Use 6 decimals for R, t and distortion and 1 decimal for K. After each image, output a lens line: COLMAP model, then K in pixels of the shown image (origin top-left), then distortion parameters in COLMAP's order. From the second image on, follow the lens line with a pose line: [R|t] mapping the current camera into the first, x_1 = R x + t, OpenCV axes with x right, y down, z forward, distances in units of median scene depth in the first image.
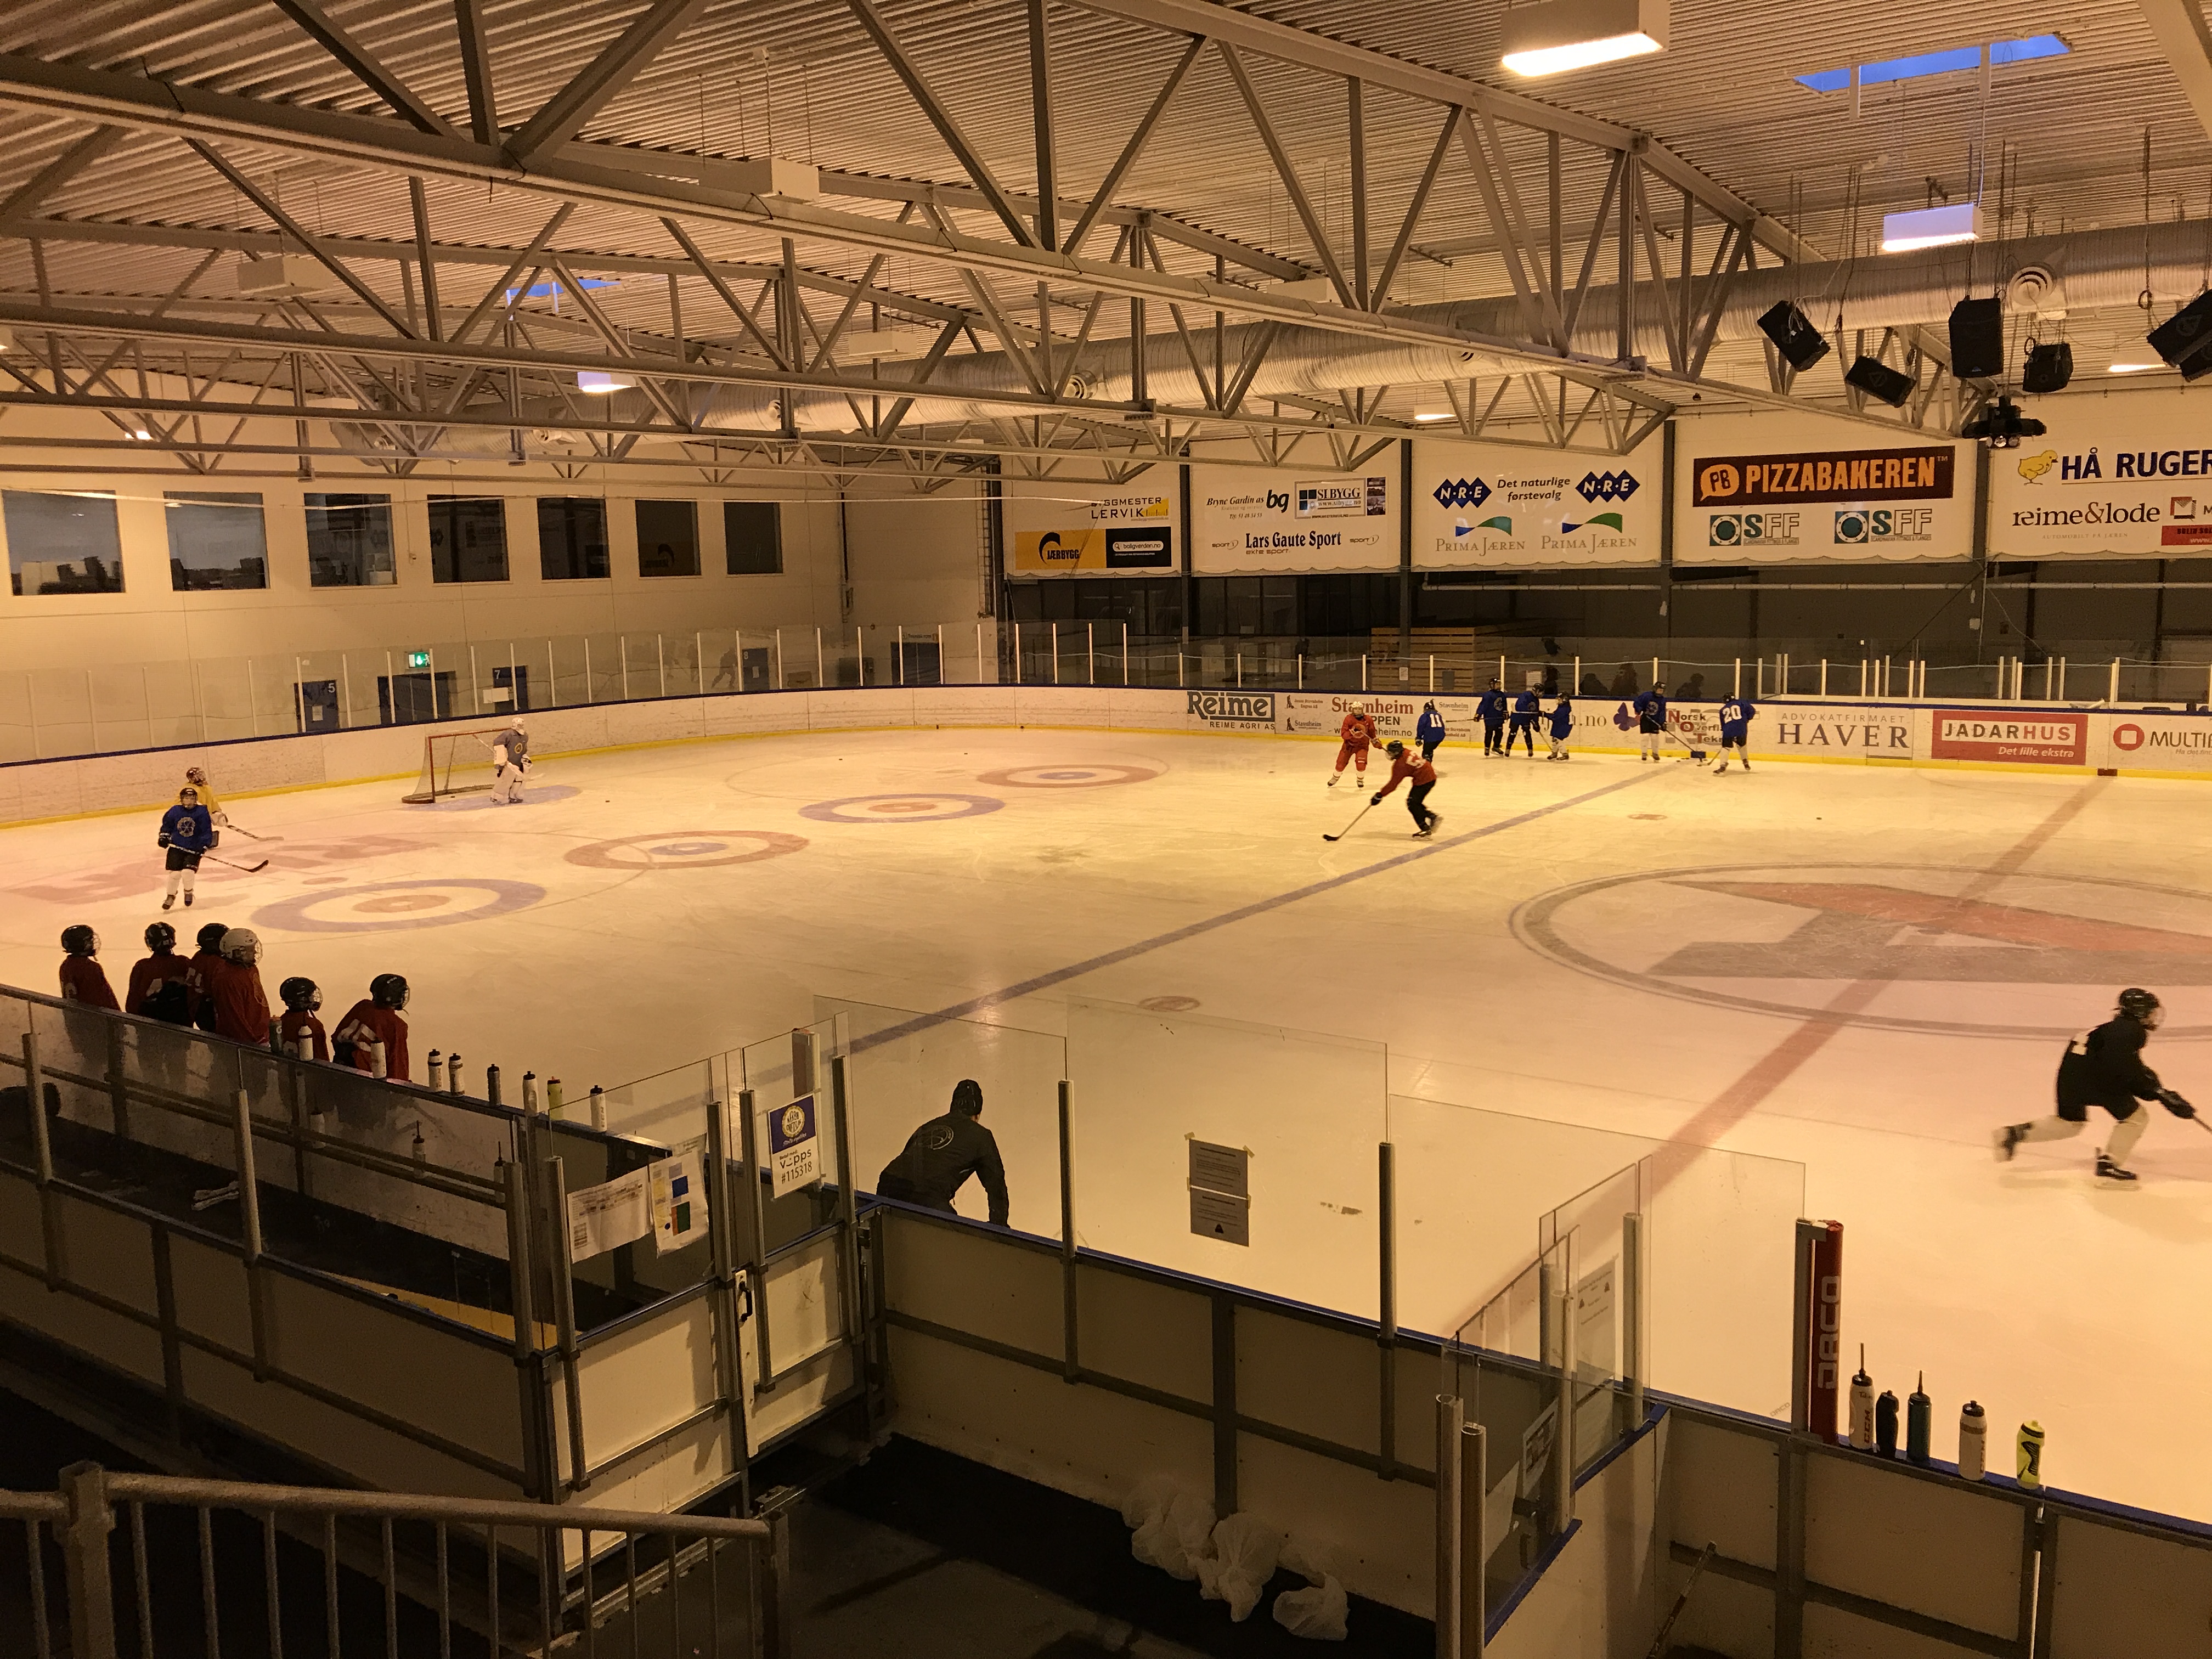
lens RADIAL K [[1831.0, 0, 1097.5], [0, 1831.0, 825.5], [0, 0, 1]] dist [-0.002659, -0.087355]
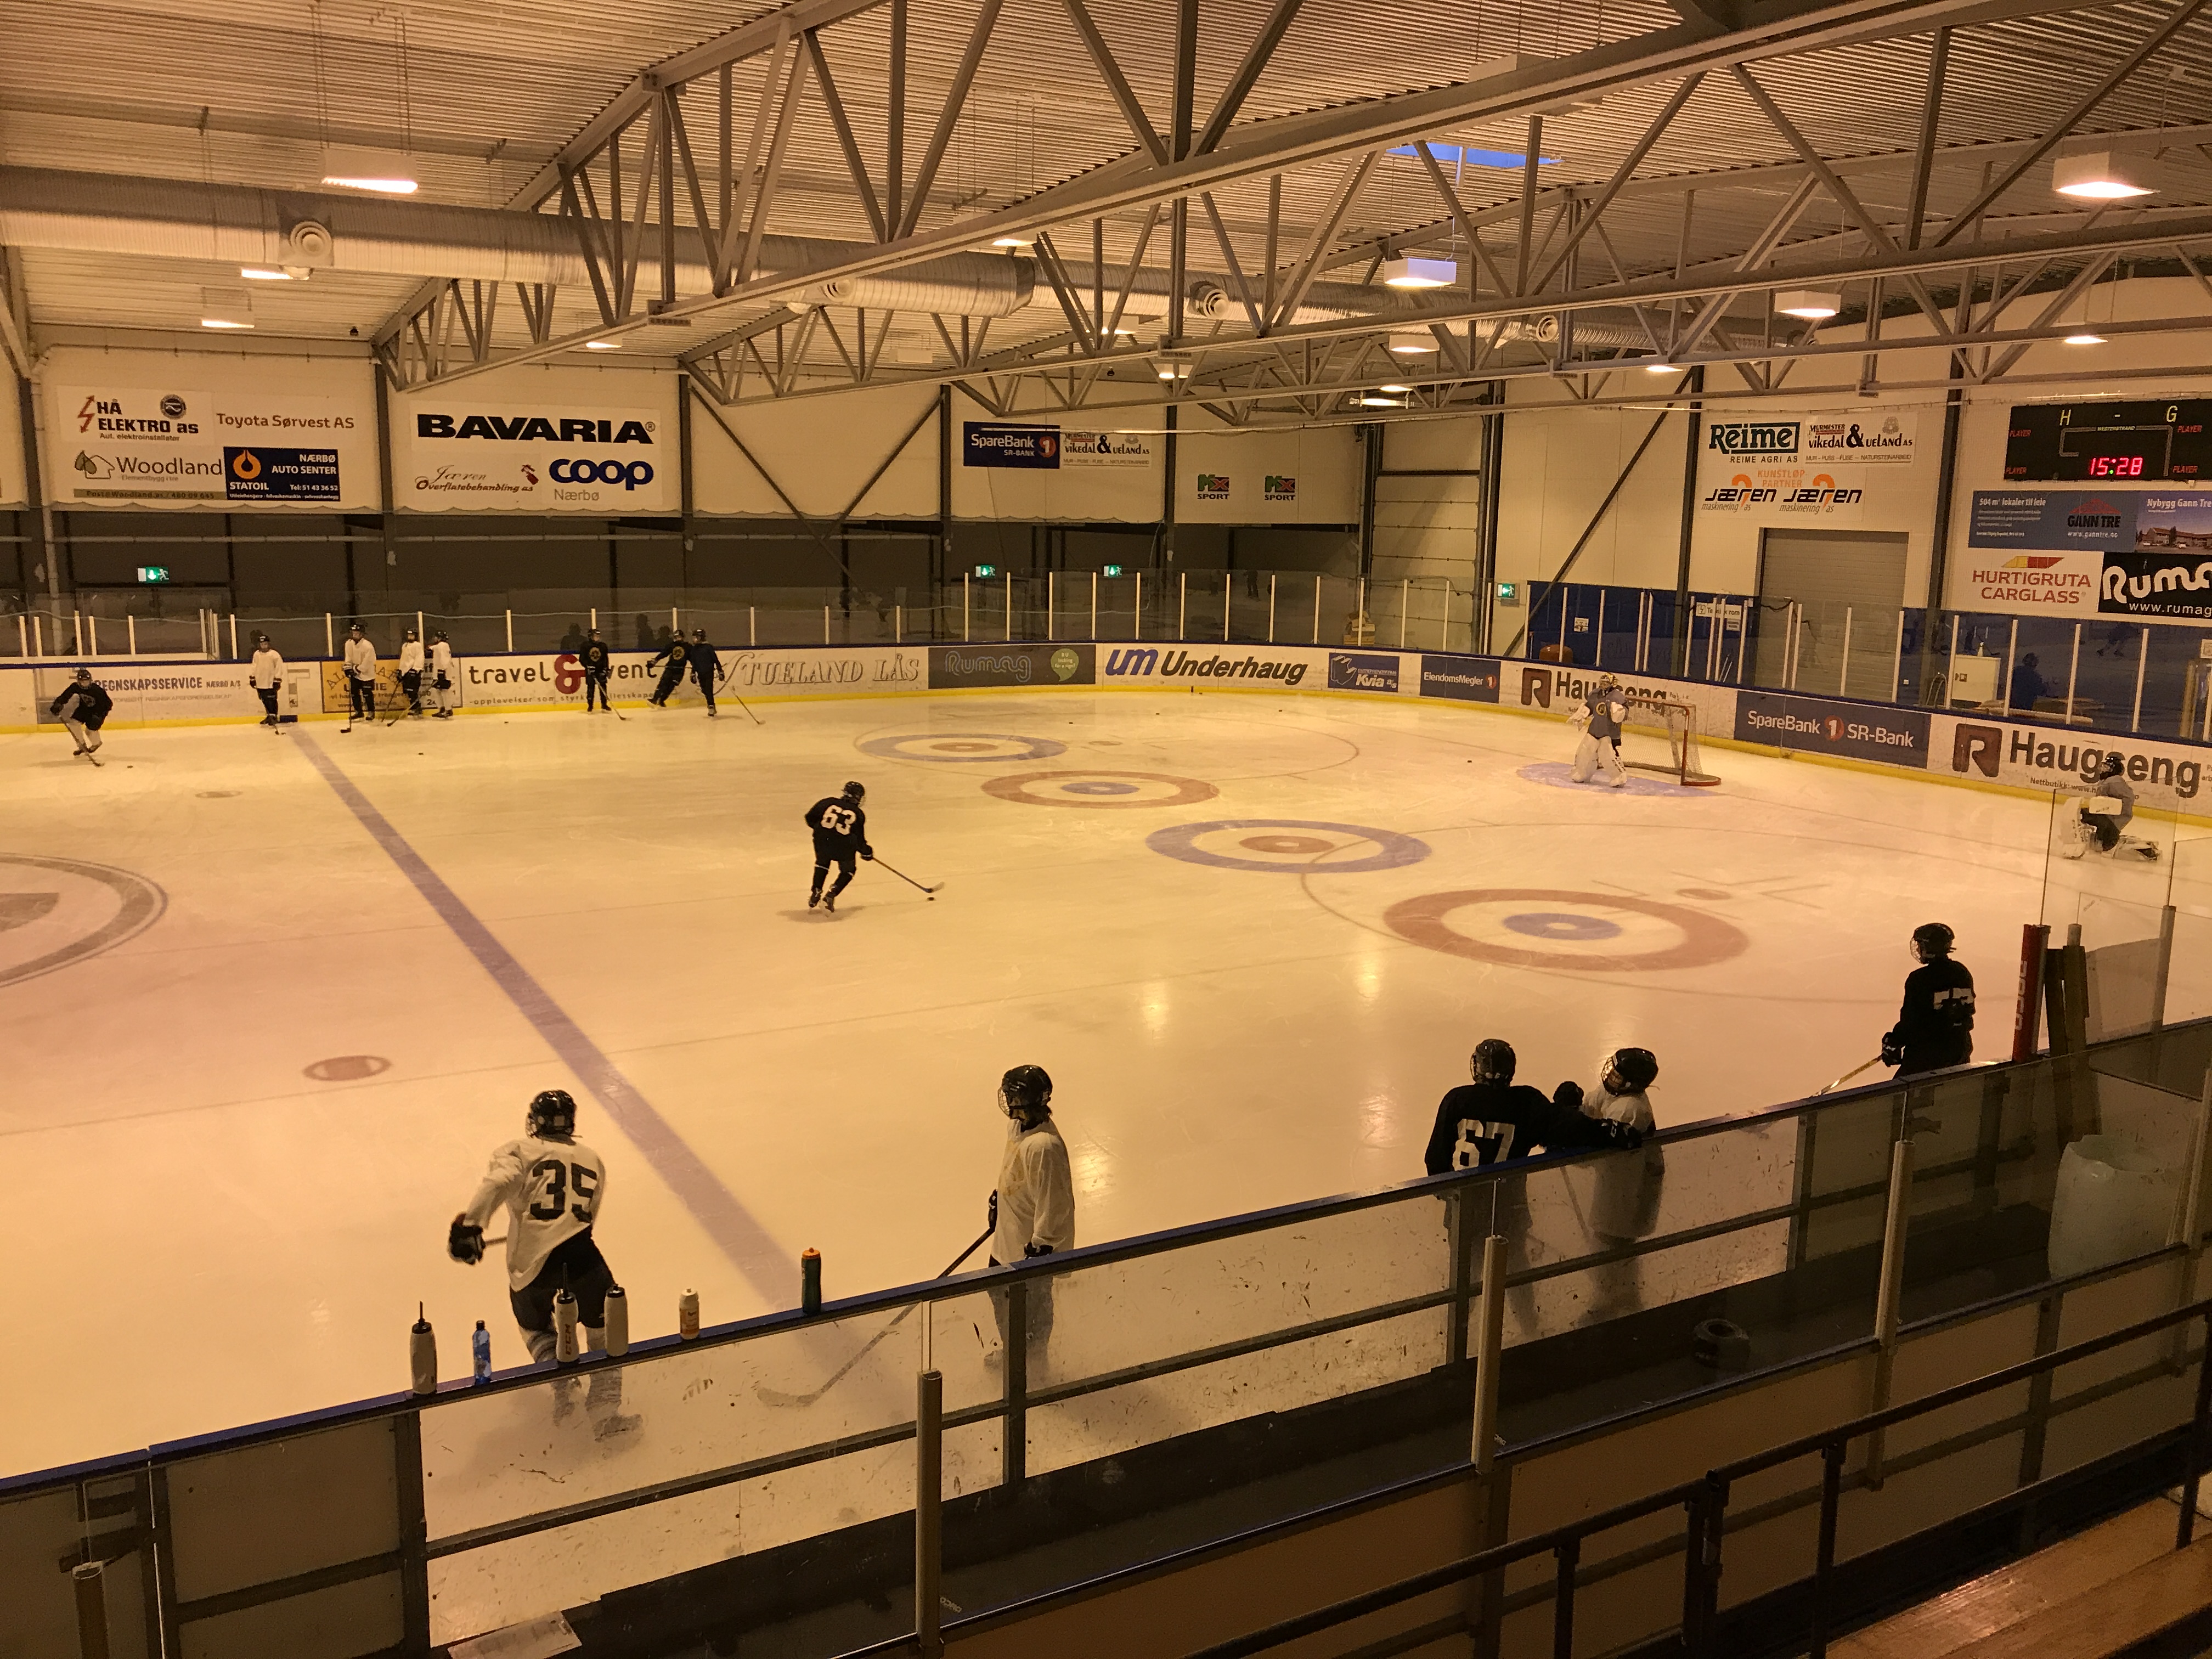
lens RADIAL K [[1831.0, 0, 1097.5], [0, 1831.0, 825.5], [0, 0, 1]] dist [-0.002659, -0.087355]
pose [[0.438067, -0.118621, 0.891082, -0.504586], [0.096507, 0.991733, 0.084576, -0.037038], [-0.893747, 0.048945, 0.445893, 0.357169]]
